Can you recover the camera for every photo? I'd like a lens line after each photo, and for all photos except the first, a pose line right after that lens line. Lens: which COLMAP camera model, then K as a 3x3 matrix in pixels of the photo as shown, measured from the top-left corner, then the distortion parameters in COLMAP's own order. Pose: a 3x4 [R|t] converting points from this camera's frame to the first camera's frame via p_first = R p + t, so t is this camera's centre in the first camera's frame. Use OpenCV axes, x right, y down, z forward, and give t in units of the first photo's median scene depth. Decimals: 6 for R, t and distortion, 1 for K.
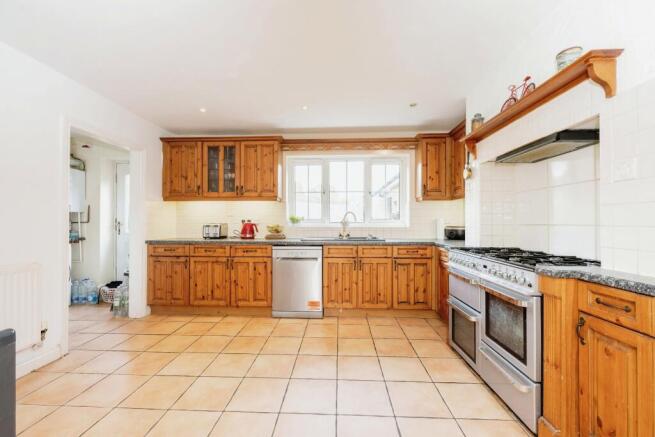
lens RADIAL K [[261.6, 0, 327.5], [0, 261.6, 218.5], [0, 0, 1]] dist [-0.012721, 0.000183]
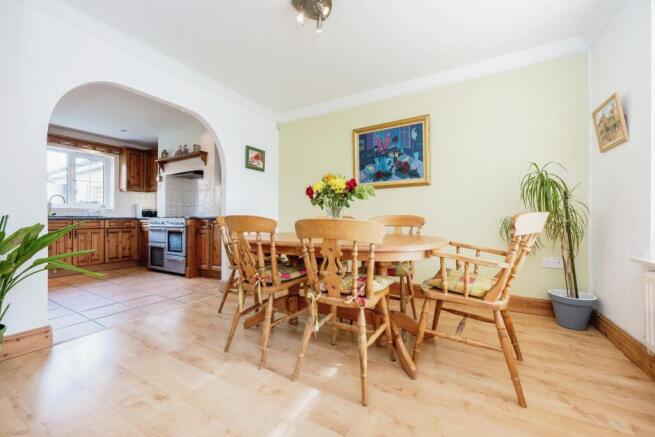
lens RADIAL K [[261.6, 0, 327.5], [0, 261.6, 218.5], [0, 0, 1]] dist [-0.012721, 0.000183]
pose [[0.465272, 0.001057, 0.885167, -0.457008], [-0.010053, 0.999941, 0.004090, 0.077598], [-0.885111, -0.010801, 0.465255, -0.781474]]
